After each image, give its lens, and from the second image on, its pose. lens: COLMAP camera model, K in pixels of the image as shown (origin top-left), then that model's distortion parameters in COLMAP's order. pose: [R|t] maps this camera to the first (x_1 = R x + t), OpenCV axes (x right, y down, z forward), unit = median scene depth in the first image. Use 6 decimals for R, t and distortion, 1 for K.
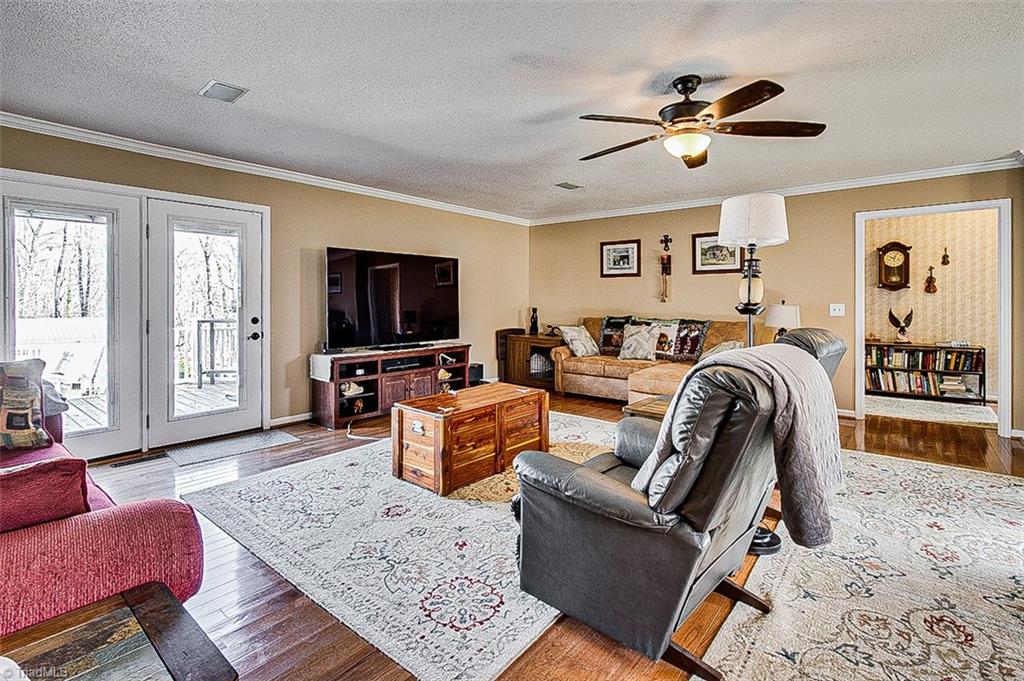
lens RADIAL K [[490.8, 0, 512.8], [0, 490.8, 287.8], [0, 0, 1]] dist [0.001260, 0.001334]
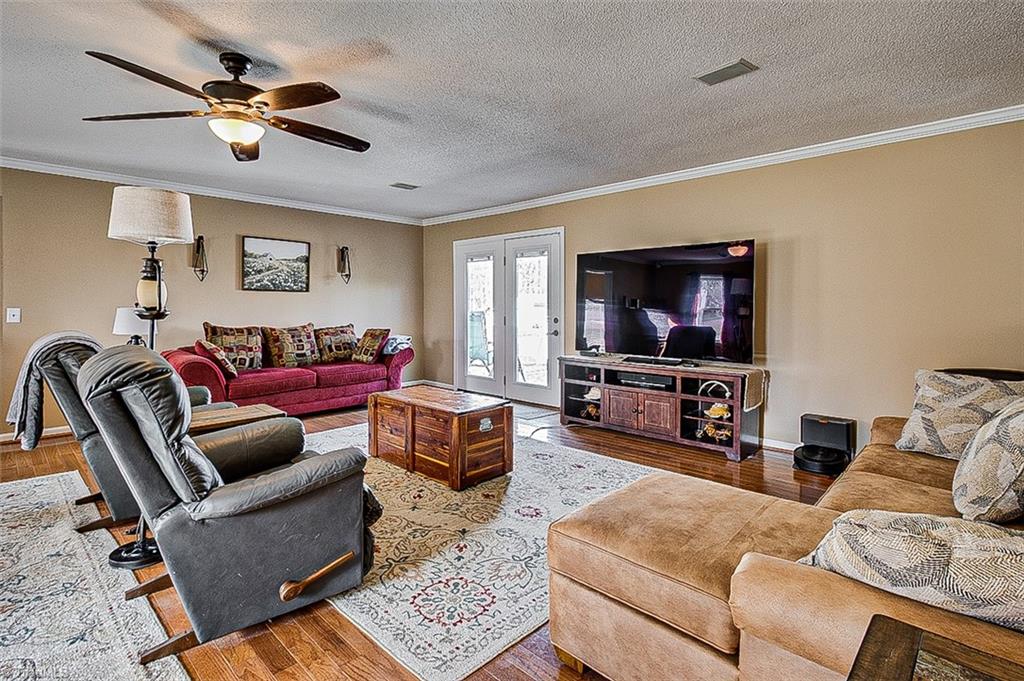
lens RADIAL K [[490.8, 0, 496.6], [0, 490.8, 324.9], [0, 0, 1]] dist [0.001260, 0.001334]
pose [[-0.093631, 0.042150, -0.994714, 0.614448], [0.024279, 0.998903, 0.040042, 0.019453], [0.995311, -0.020401, -0.094551, 0.807334]]
